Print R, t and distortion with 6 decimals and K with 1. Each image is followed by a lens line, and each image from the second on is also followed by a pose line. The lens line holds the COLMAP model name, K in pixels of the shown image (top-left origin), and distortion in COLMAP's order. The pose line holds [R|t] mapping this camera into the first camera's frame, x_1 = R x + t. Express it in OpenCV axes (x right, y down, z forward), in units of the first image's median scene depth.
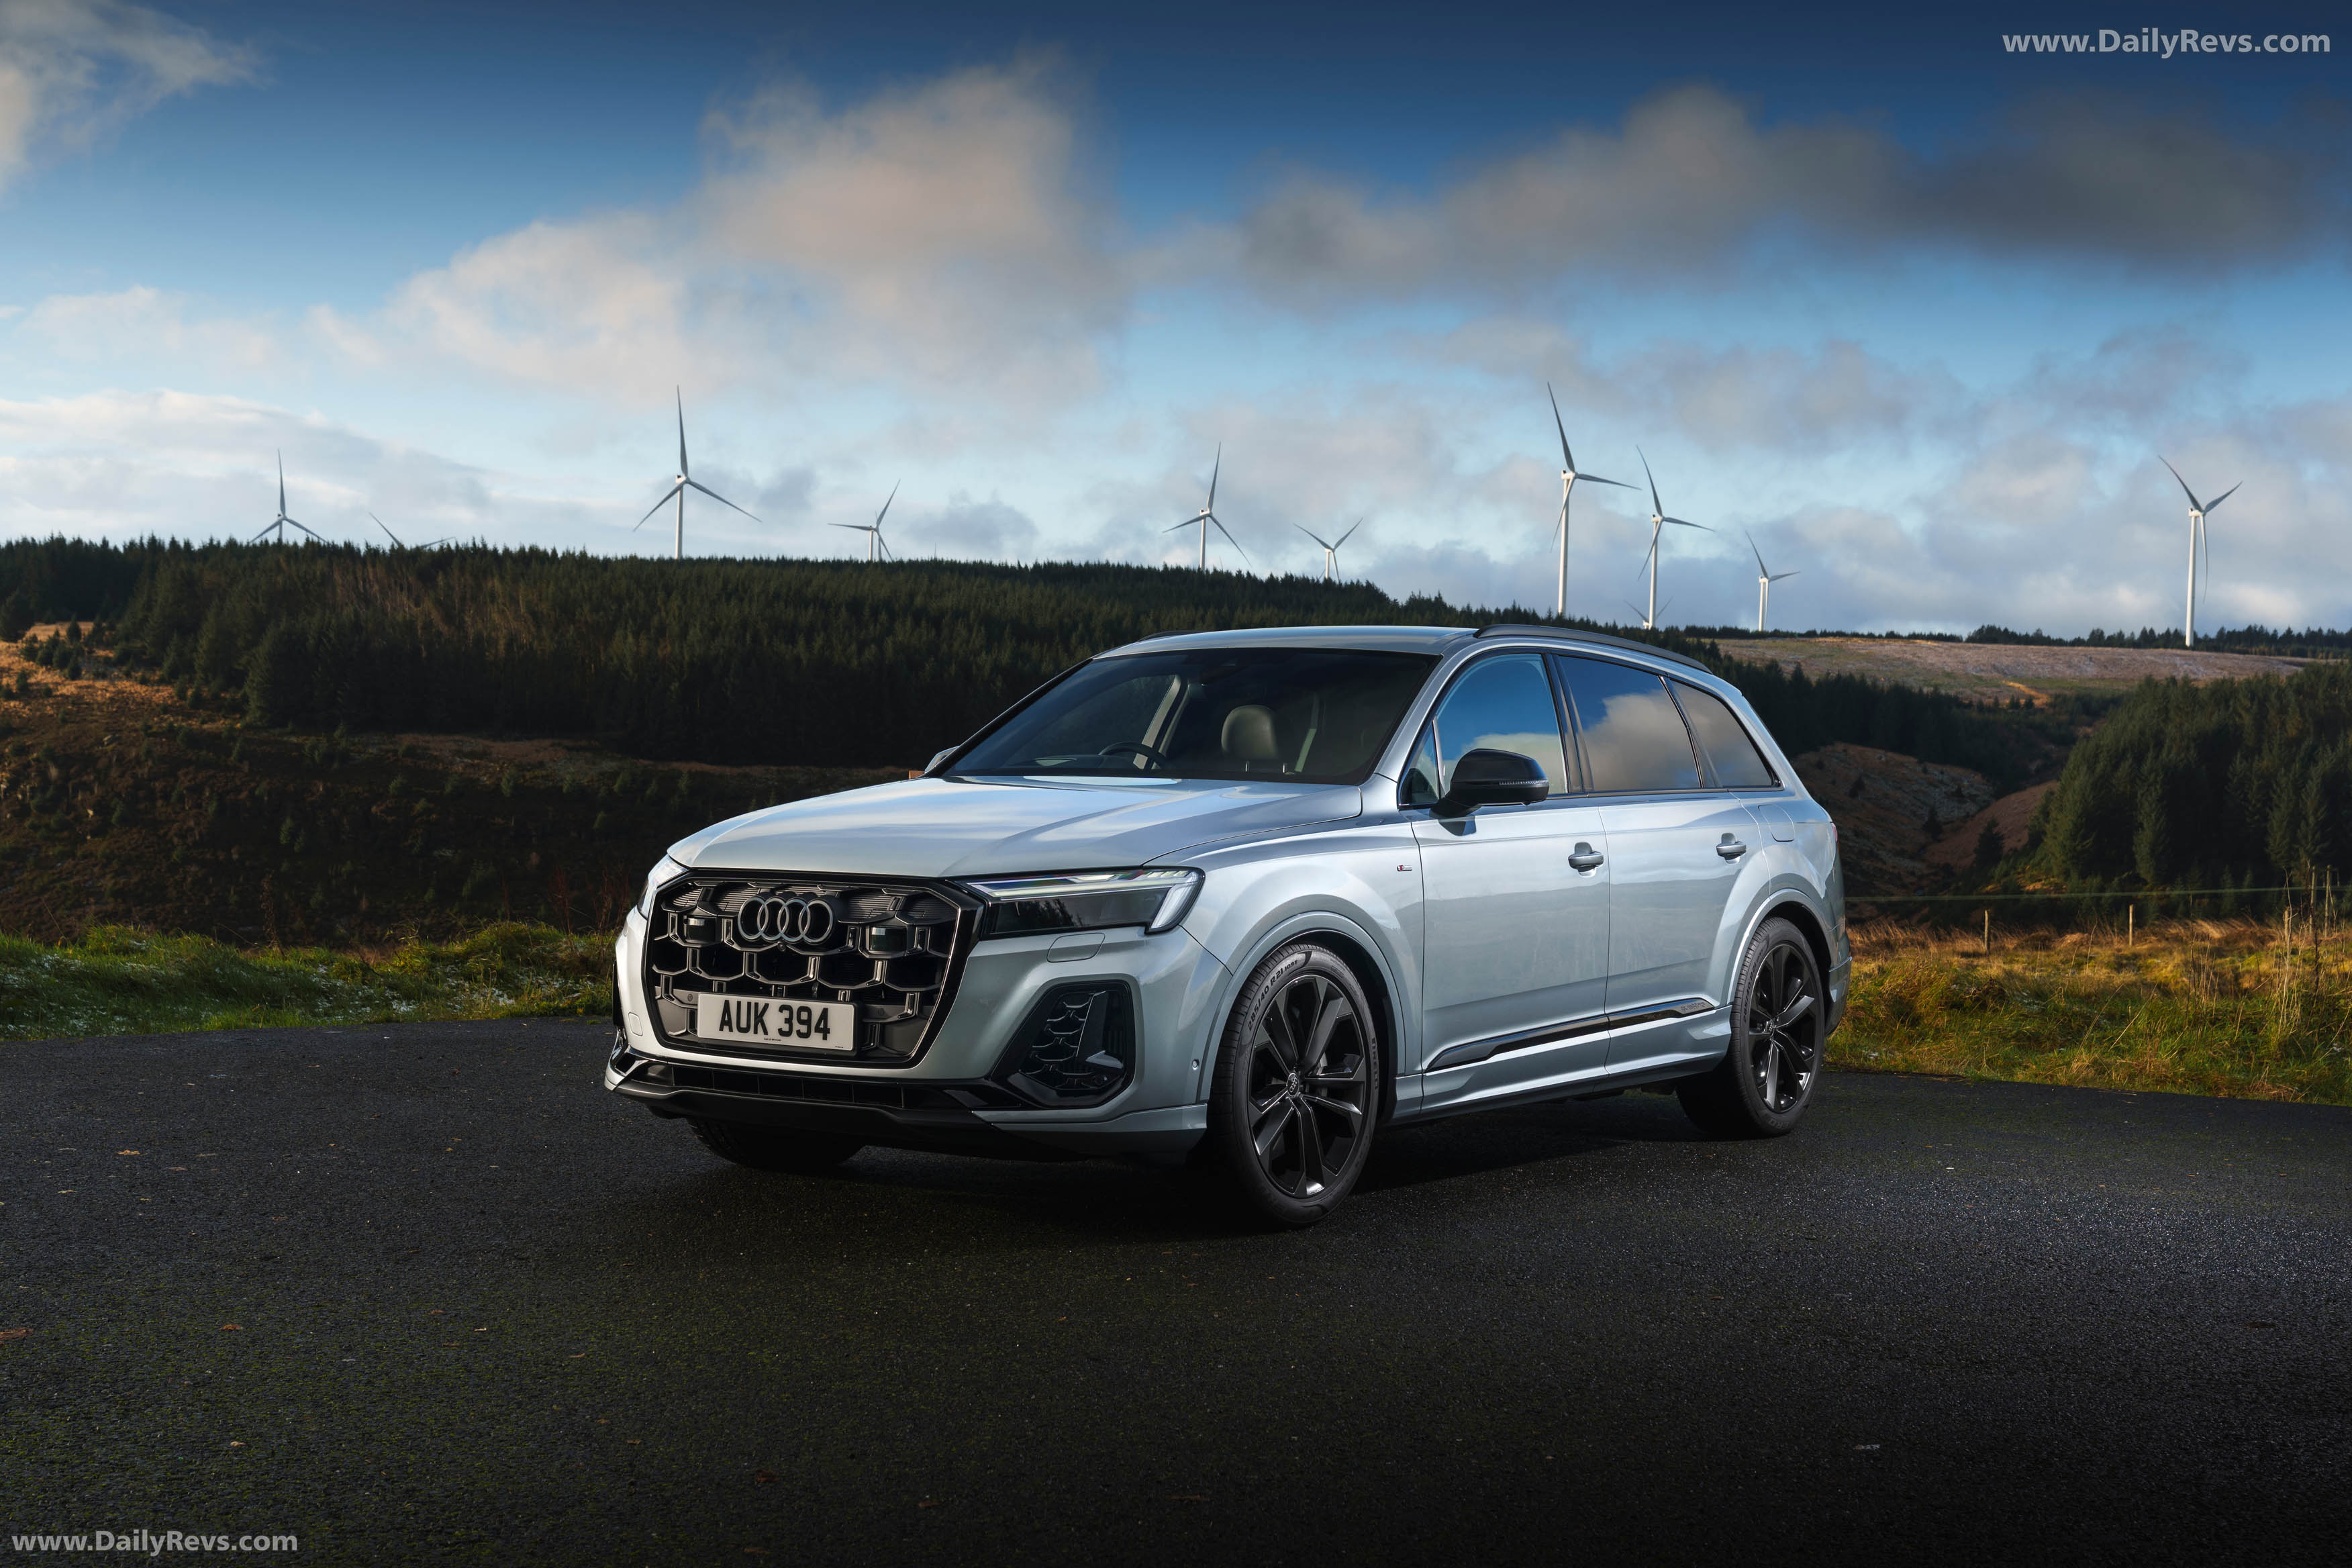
lens RADIAL K [[3045.8, 0, 1165.7], [0, 3045.8, 787.8], [0, 0, 1]] dist [0.023145, 0.000000]
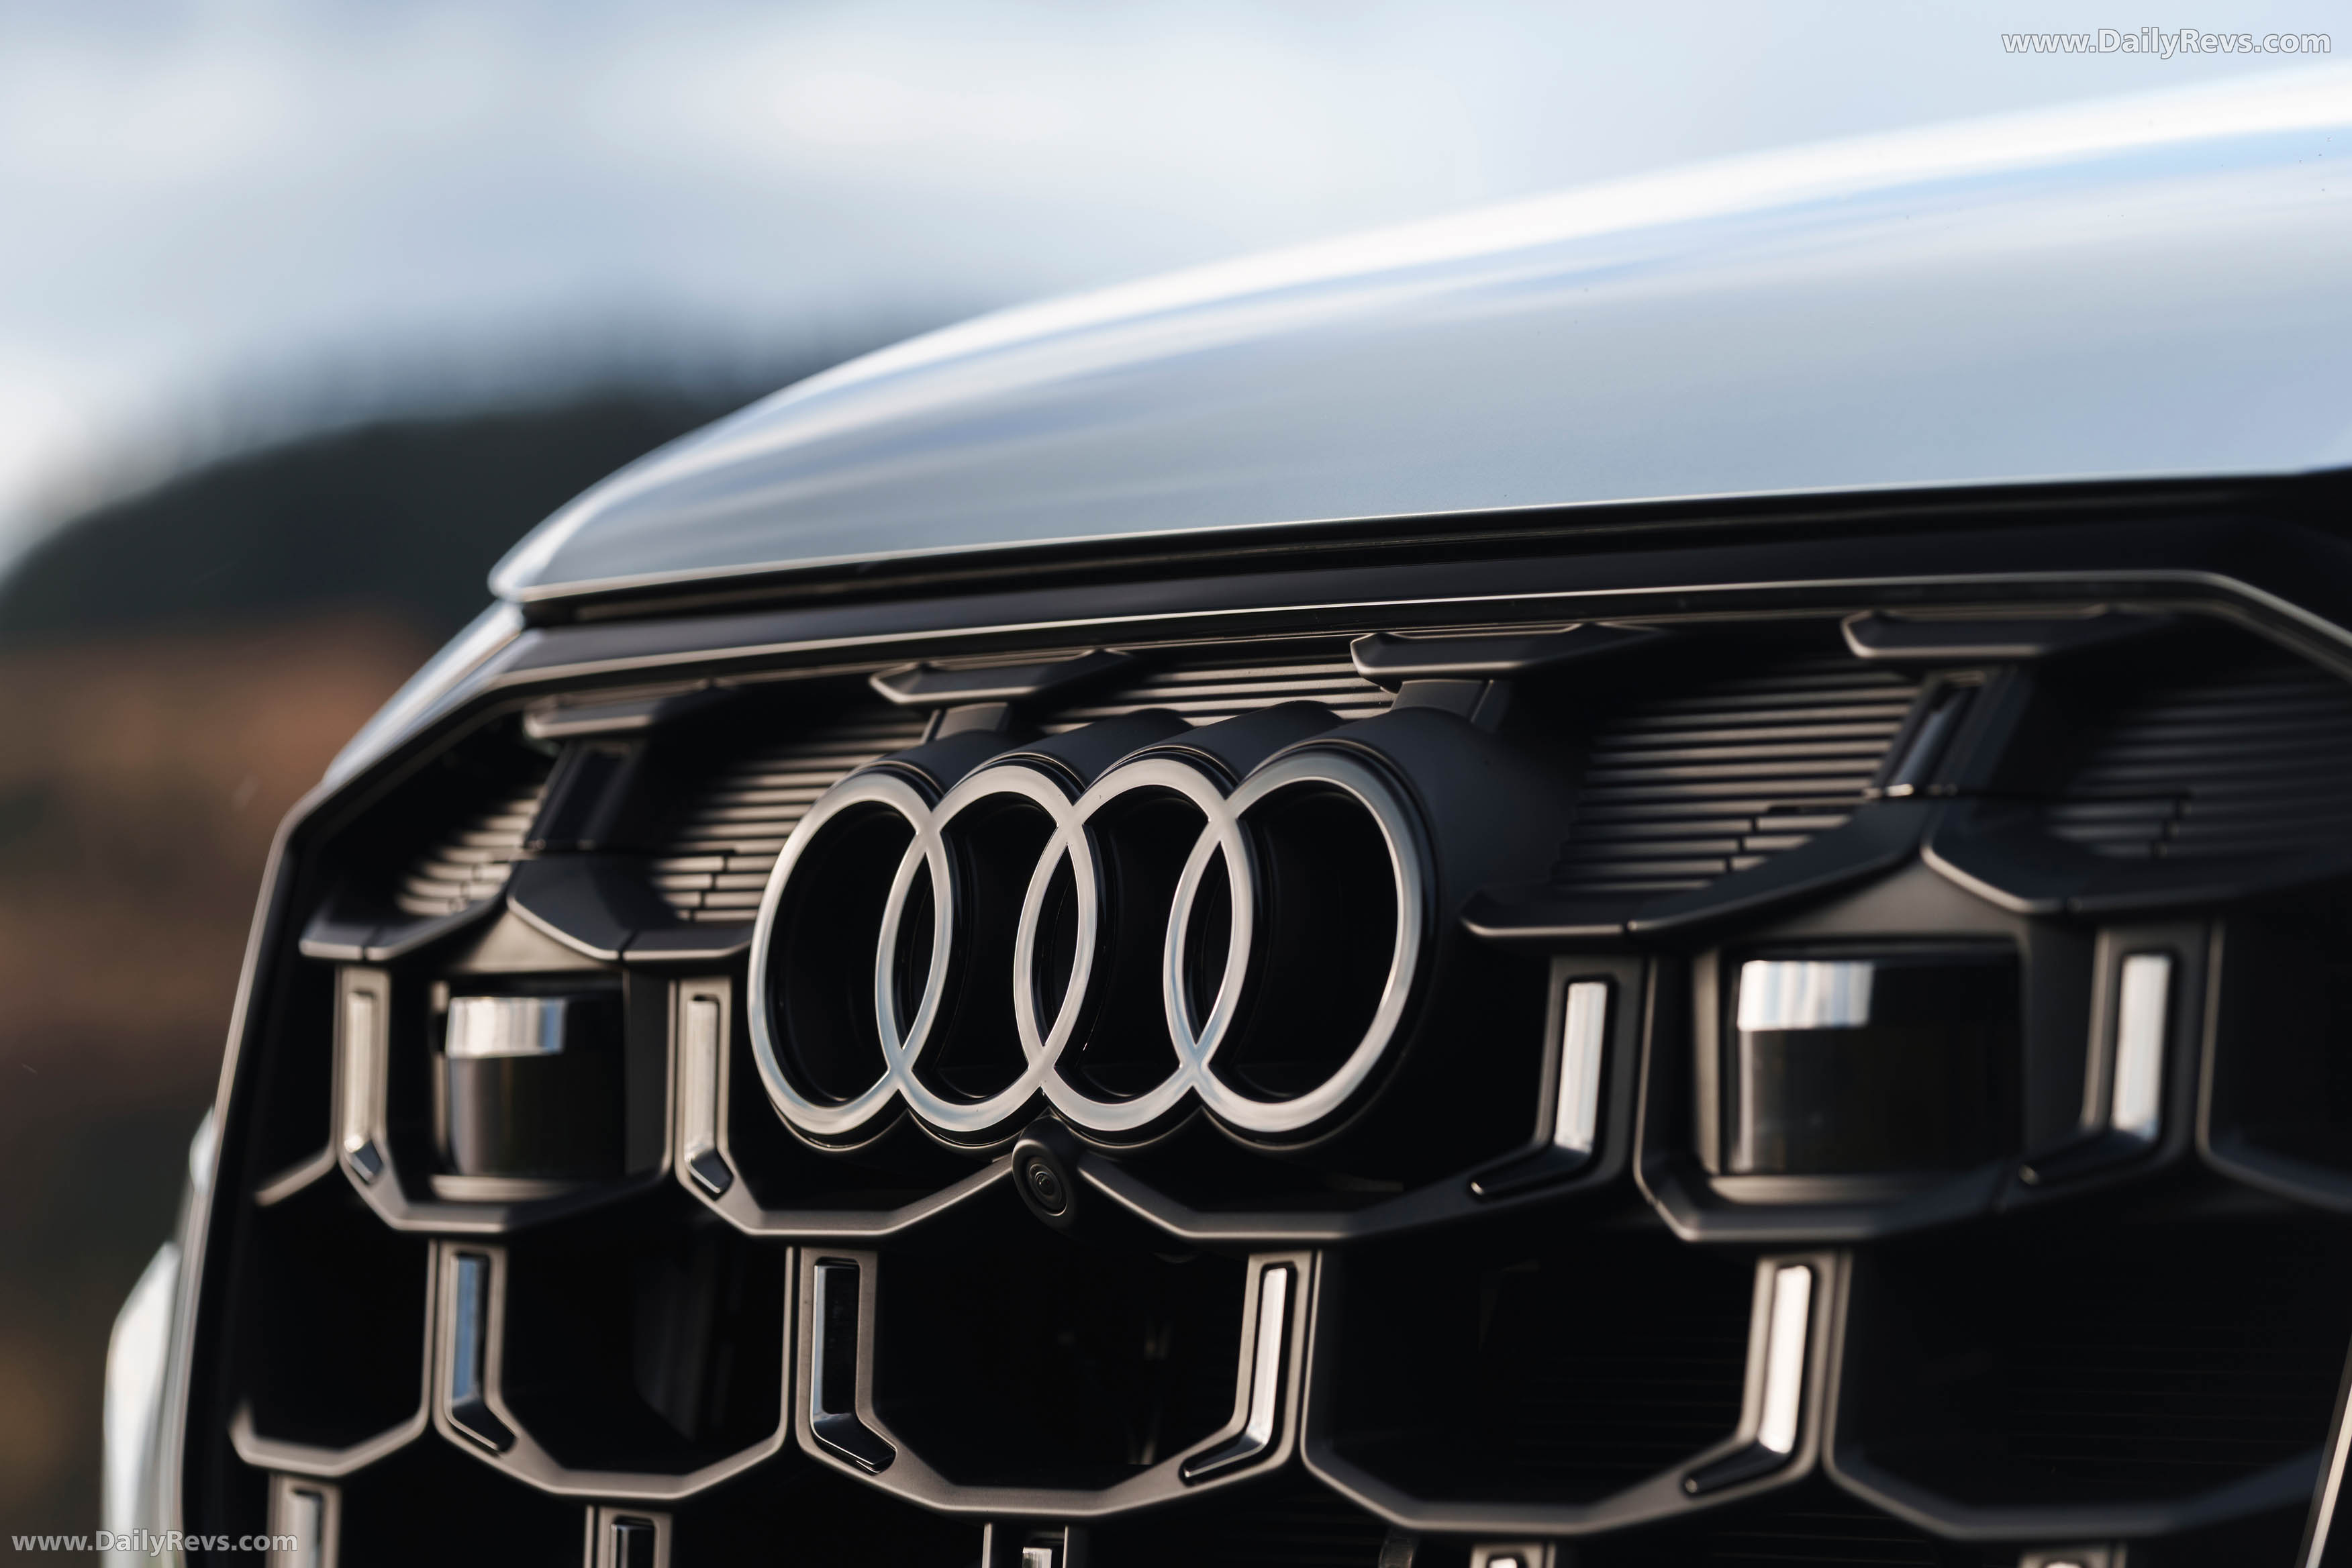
lens RADIAL K [[11468.6, 0, 1178.4], [0, 11468.6, 785.5], [0, 0, 1]] dist [0.551895, 0.000000]
pose [[0.952887, -0.032696, -0.301558, 0.007928], [0.023003, 0.999100, -0.035642, 0.051220], [0.302451, 0.027026, 0.952782, 0.576910]]
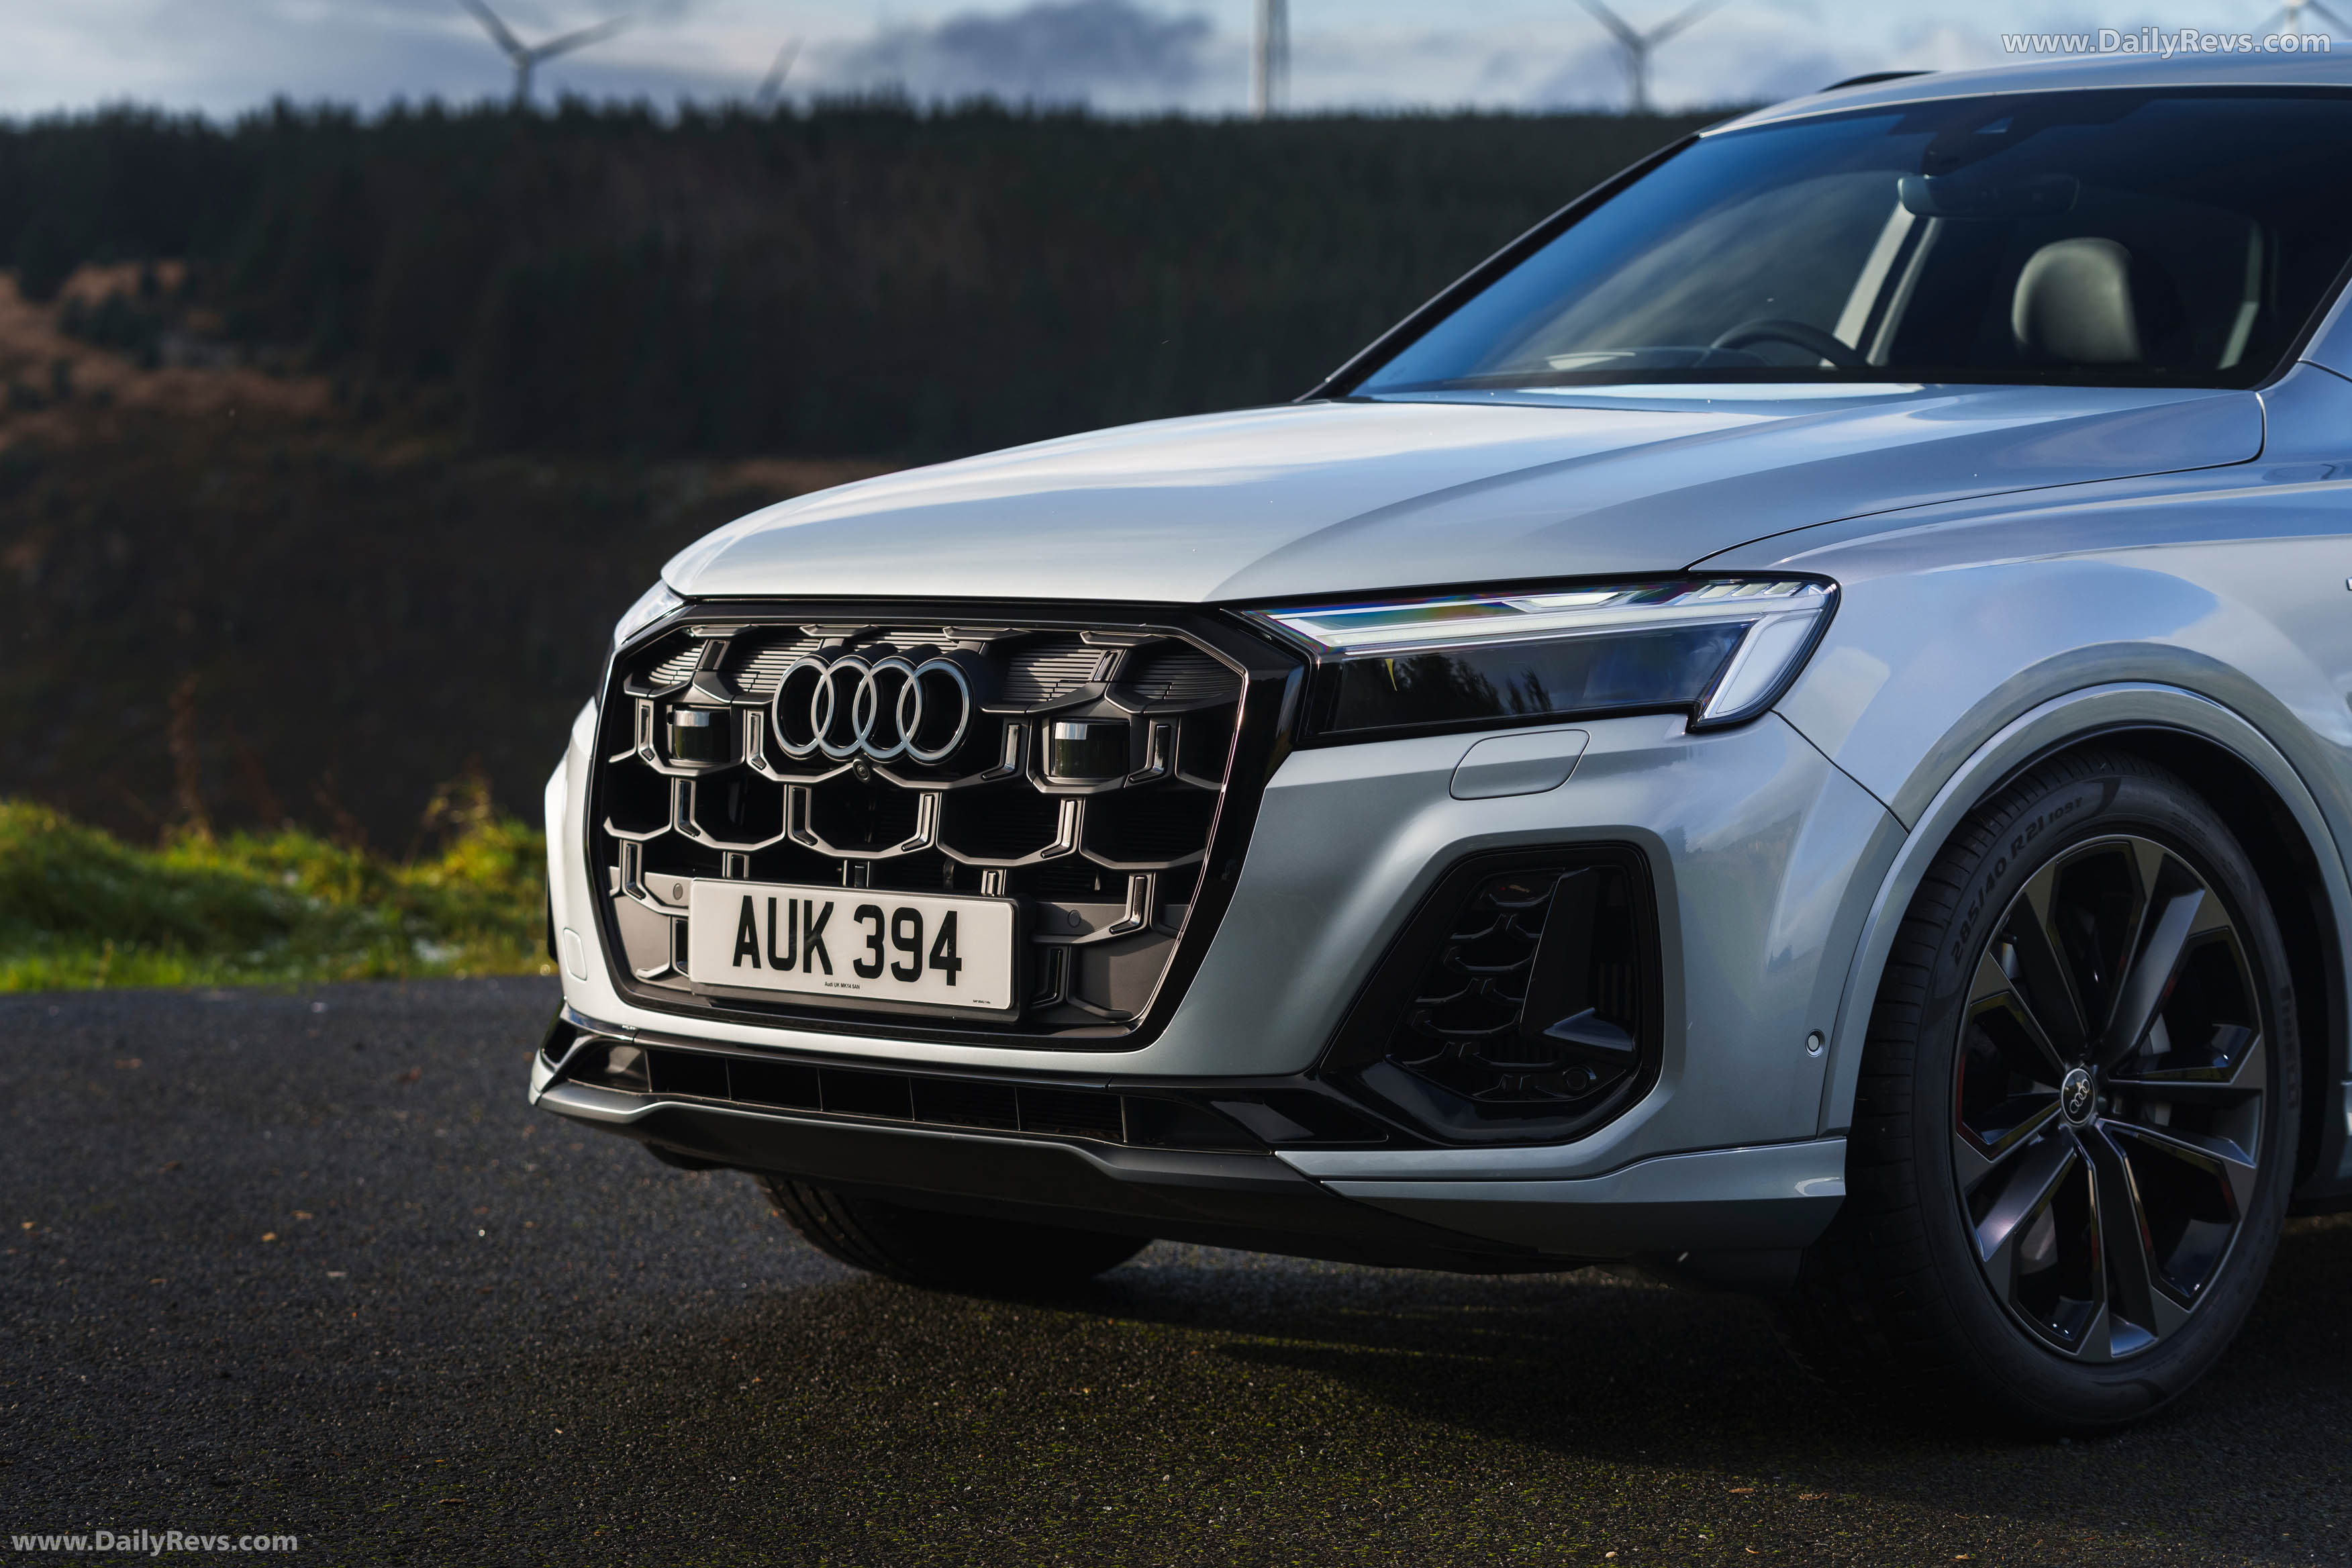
lens RADIAL K [[5940.3, 0, 1173.1], [0, 5940.3, 778.0], [0, 0, 1]] dist [0.062584, 0.000000]
pose [[0.984408, -0.006439, -0.175784, 0.063505], [0.012949, 0.999271, 0.035912, 0.022829], [0.175424, -0.037628, 0.983774, 0.174274]]
